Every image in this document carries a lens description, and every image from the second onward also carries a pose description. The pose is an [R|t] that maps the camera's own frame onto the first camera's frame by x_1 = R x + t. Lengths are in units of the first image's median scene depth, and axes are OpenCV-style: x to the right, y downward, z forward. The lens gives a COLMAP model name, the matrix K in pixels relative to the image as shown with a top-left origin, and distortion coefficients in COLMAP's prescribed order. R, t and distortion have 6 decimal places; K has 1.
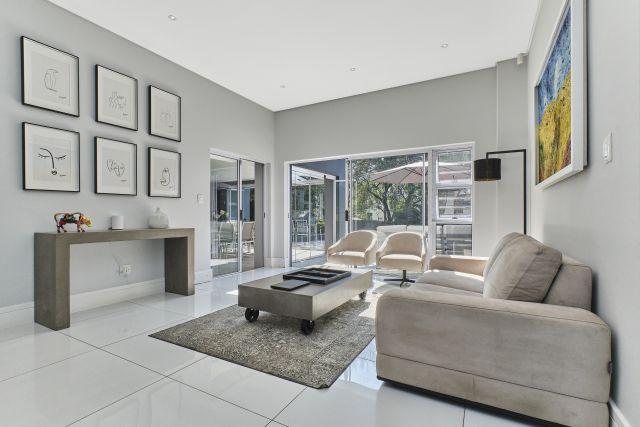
lens RADIAL K [[300.3, 0, 319.7], [0, 300.3, 214.5], [0, 0, 1]] dist [-0.000245, 0.000375]
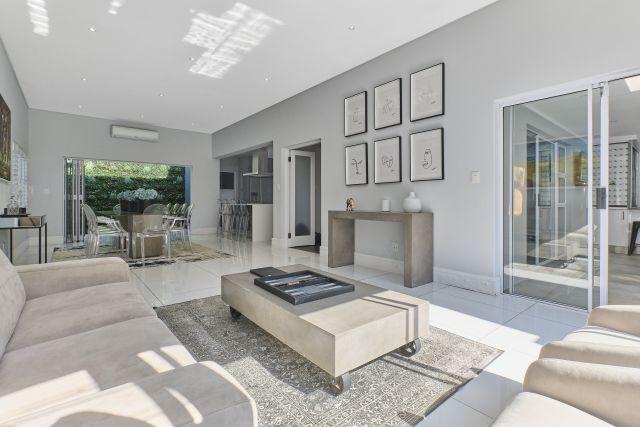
lens RADIAL K [[300.3, 0, 318.7], [0, 300.3, 206.9], [0, 0, 1]] dist [-0.000245, 0.000375]
pose [[-0.354014, 0.006753, -0.935216, 0.513136], [-0.003581, 0.999957, 0.008576, 0.019703], [0.935233, 0.006385, -0.353974, 1.054979]]
